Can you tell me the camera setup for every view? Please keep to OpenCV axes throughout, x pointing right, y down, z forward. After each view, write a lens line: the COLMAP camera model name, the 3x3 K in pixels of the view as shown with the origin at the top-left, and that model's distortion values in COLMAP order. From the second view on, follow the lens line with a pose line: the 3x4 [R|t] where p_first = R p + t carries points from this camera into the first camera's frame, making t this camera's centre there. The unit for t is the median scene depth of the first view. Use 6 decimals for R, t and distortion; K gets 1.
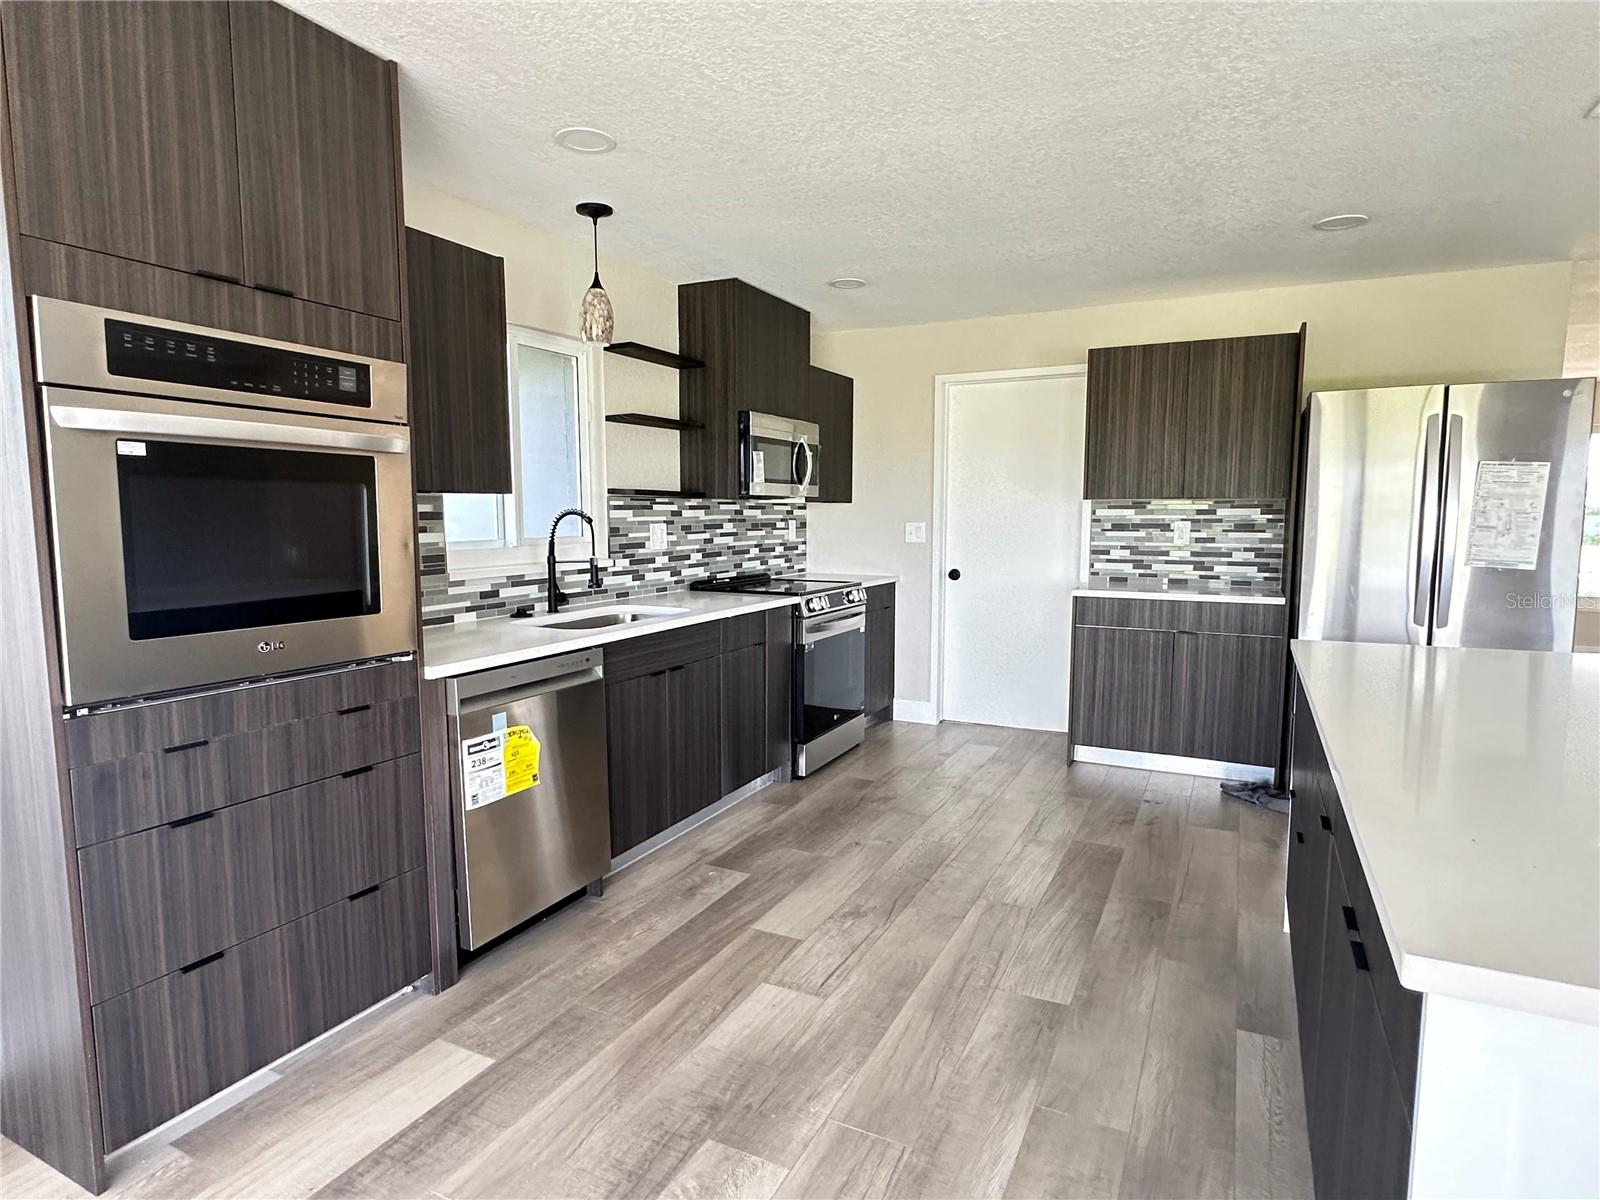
lens RADIAL K [[876.1, 0, 803.4], [0, 876.1, 601.2], [0, 0, 1]] dist [0.004165, 0.000374]
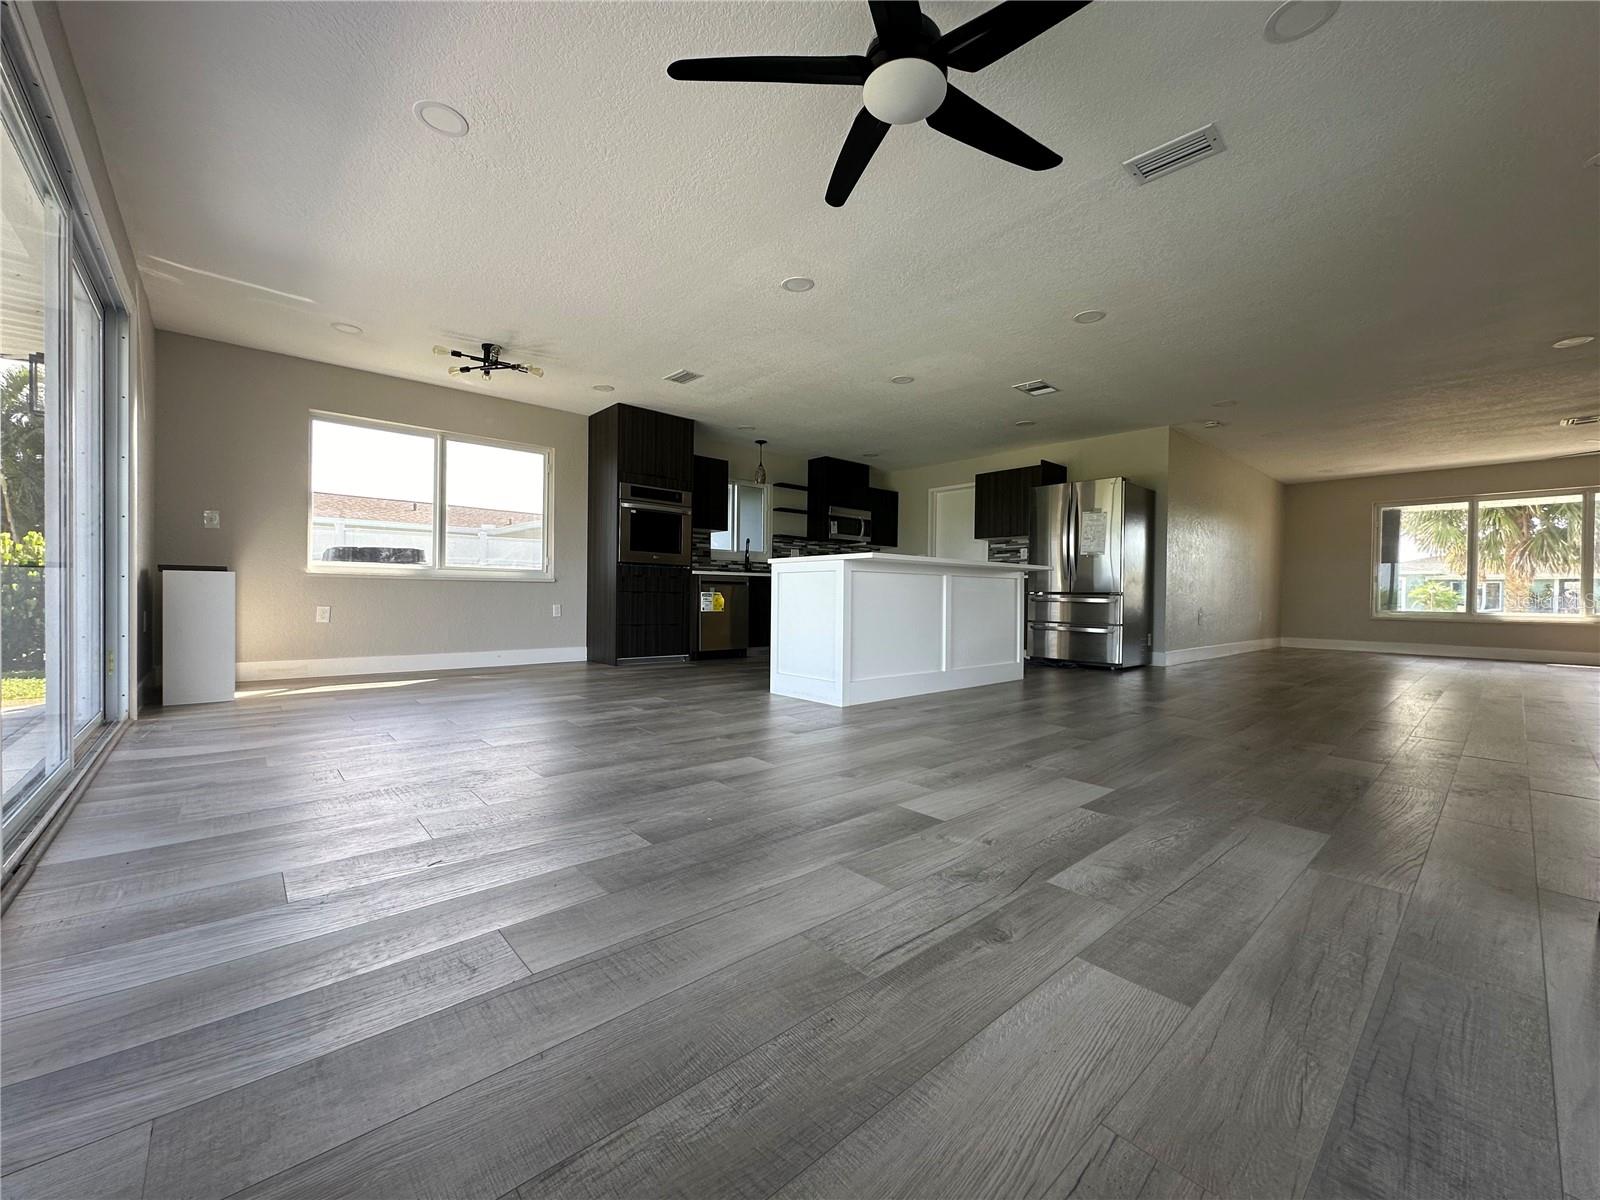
lens RADIAL K [[639.0, 0, 799.8], [0, 639.0, 599.1], [0, 0, 1]] dist [-0.000733, -0.000154]
pose [[0.926528, 0.016587, -0.375860, 0.800541], [-0.052992, 0.994822, -0.086727, 0.317690], [0.372475, 0.100272, 0.922609, -1.049179]]
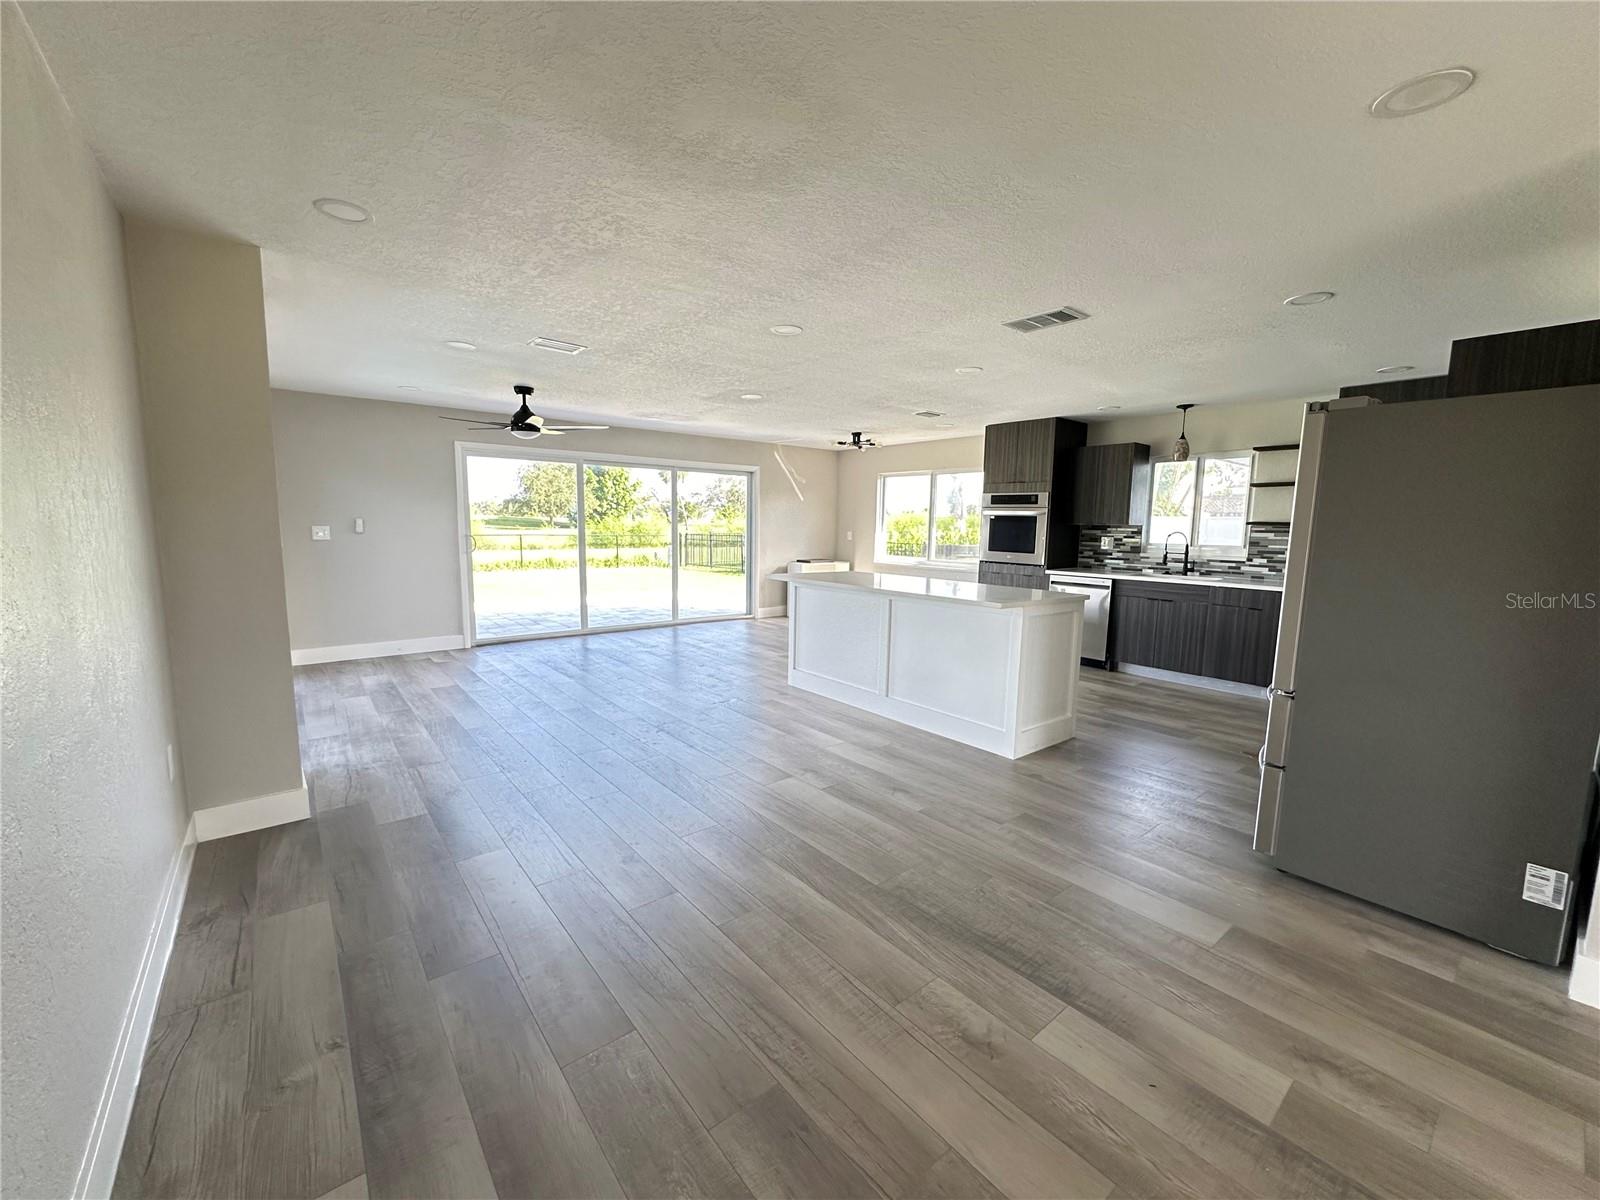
lens RADIAL K [[639.0, 0, 798.1], [0, 639.0, 602.9], [0, 0, 1]] dist [-0.000733, -0.000154]
pose [[-0.415004, 0.105784, -0.903649, 1.965724], [-0.112026, 0.979718, 0.166138, -0.096223], [0.902896, 0.170181, -0.394737, 0.879039]]
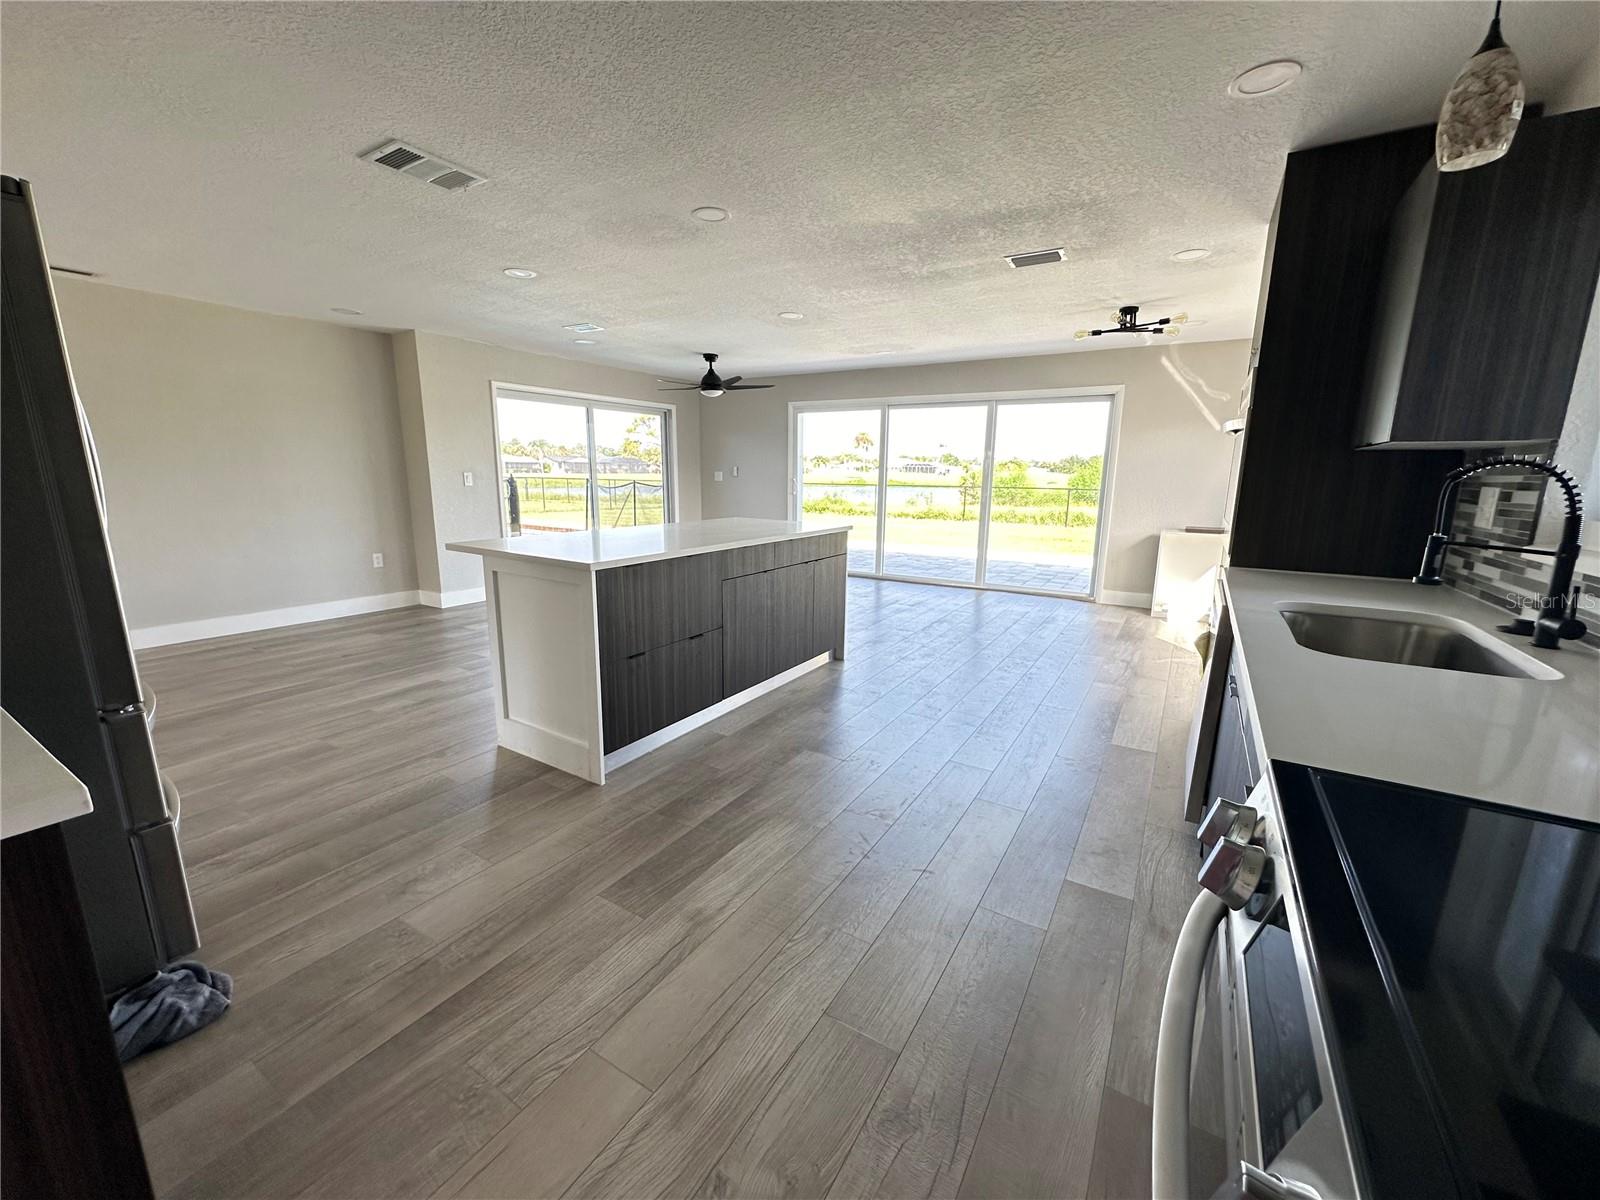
lens RADIAL K [[639.0, 0, 796.5], [0, 639.0, 602.5], [0, 0, 1]] dist [-0.000733, -0.000154]
pose [[-0.995500, -0.030172, 0.089826, 0.169395], [-0.001267, 0.952107, 0.305763, -0.161227], [-0.094750, 0.304273, -0.947861, 1.653670]]
